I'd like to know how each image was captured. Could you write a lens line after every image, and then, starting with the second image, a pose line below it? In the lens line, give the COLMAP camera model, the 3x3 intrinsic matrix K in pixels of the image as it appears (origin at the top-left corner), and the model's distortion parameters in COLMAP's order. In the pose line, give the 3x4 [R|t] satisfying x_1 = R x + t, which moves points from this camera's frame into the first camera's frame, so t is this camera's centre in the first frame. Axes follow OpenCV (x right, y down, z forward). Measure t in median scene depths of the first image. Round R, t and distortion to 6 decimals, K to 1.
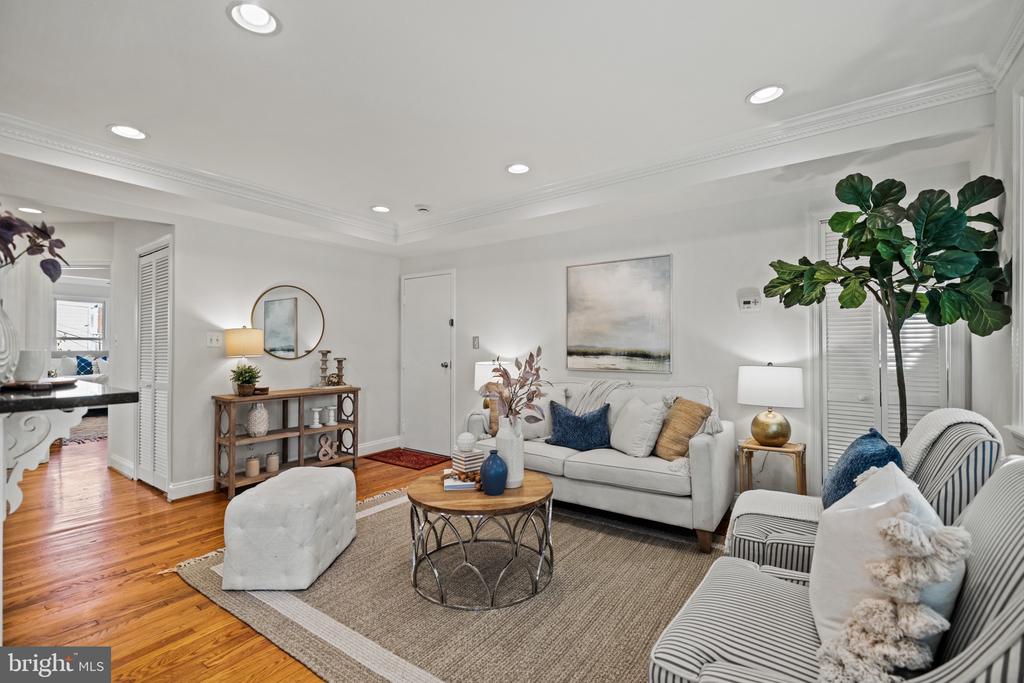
lens RADIAL K [[447.6, 0, 521.3], [0, 447.6, 346.3], [0, 0, 1]] dist [0.006834, 0.000100]
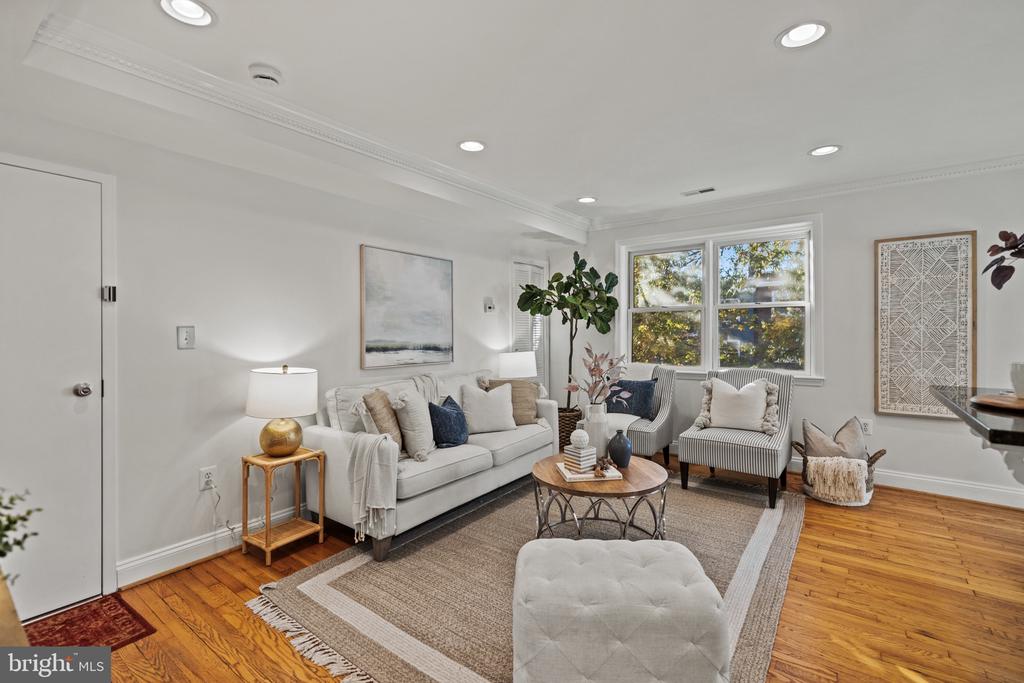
lens RADIAL K [[449.3, 0, 504.9], [0, 449.3, 332.3], [0, 0, 1]] dist [0.003484, 0.000248]
pose [[0.039118, -0.004453, 0.999225, -0.999886], [-0.001659, 0.999988, 0.004522, -0.028994], [-0.999233, -0.001835, 0.039110, 0.984015]]
